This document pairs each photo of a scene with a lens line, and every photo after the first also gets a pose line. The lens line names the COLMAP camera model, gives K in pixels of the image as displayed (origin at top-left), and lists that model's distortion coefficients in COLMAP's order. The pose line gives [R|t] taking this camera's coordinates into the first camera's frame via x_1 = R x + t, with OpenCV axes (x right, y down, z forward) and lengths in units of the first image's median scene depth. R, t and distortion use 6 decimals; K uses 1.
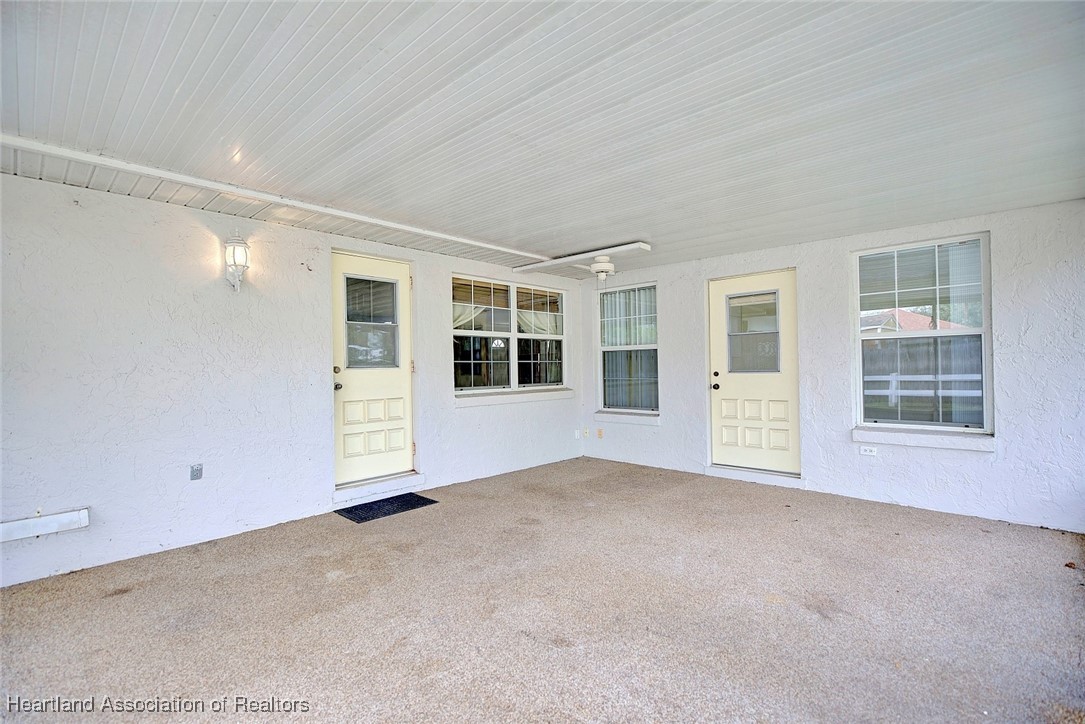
lens RADIAL K [[499.4, 0, 538.5], [0, 499.4, 362.2], [0, 0, 1]] dist [-0.002700, -0.000906]
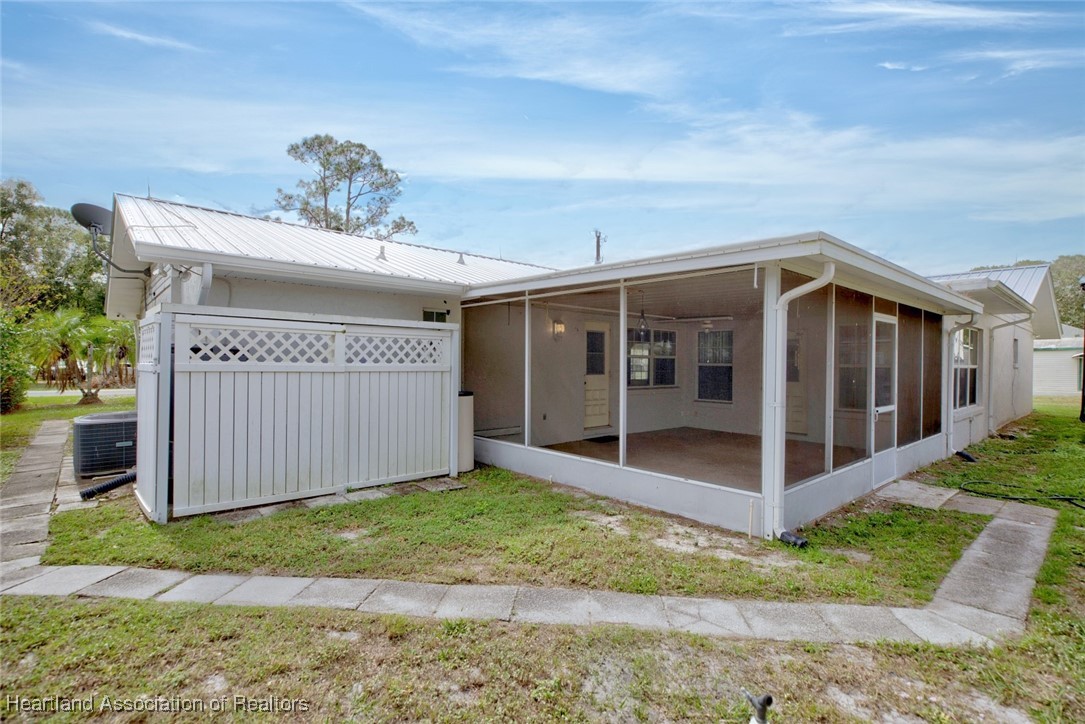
lens RADIAL K [[530.4, 0, 546.2], [0, 530.4, 362.7], [0, 0, 1]] dist [-0.010944, 0.000681]
pose [[0.997381, 0.024765, -0.067958, -0.303746], [-0.024034, 0.999644, 0.011550, -0.045506], [0.068220, -0.009887, 0.997621, -0.956496]]
